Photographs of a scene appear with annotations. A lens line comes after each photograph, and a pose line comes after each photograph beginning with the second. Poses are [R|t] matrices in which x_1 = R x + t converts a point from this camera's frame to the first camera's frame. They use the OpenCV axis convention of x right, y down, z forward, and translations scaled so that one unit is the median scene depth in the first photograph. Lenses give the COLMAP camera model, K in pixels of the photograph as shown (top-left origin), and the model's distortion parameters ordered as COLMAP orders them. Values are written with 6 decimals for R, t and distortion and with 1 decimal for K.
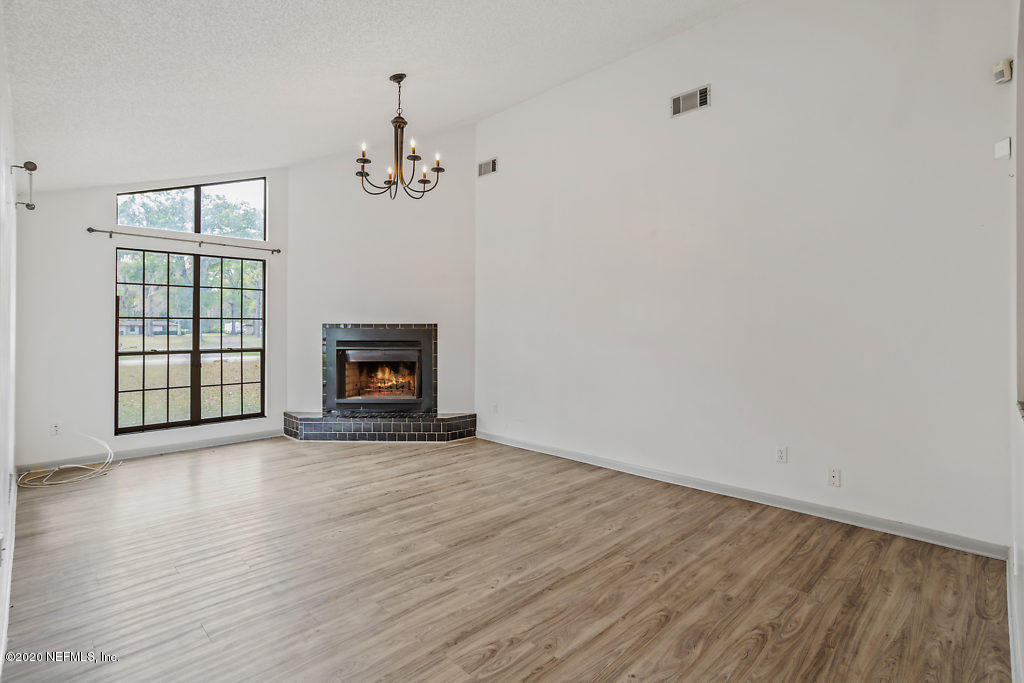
lens RADIAL K [[500.6, 0, 509.4], [0, 500.6, 330.3], [0, 0, 1]] dist [-0.028536, 0.006635]
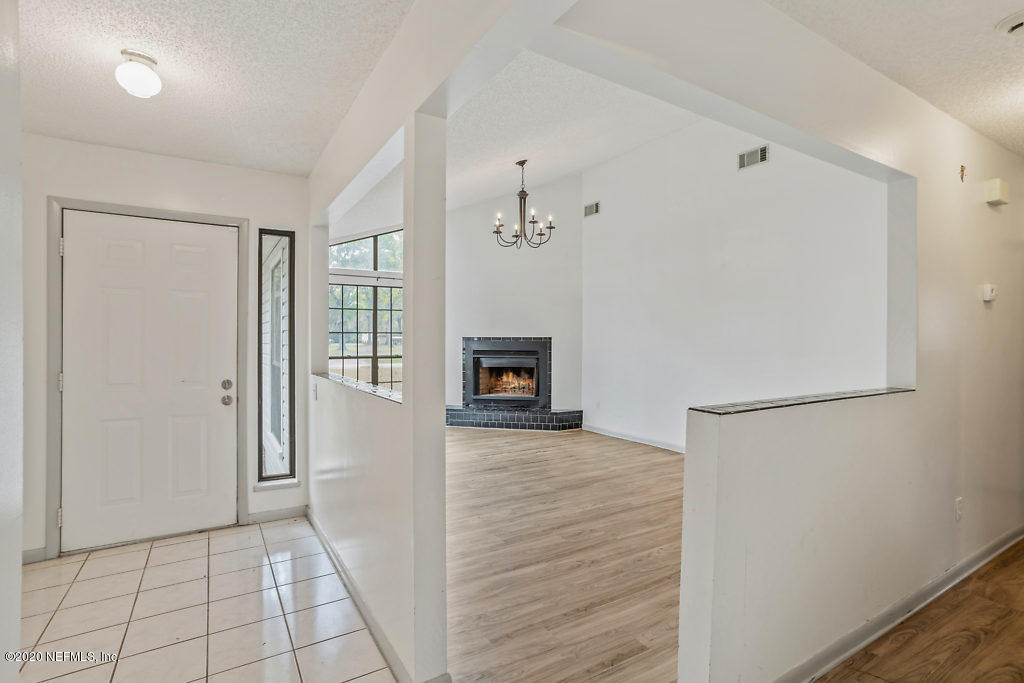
lens RADIAL K [[500.6, 0, 503.6], [0, 500.6, 336.0], [0, 0, 1]] dist [-0.028536, 0.006635]
pose [[0.970386, -0.000880, -0.241560, 0.053845], [-0.001549, 0.999950, -0.009866, -0.003949], [0.241557, 0.009948, 0.970336, -0.308247]]
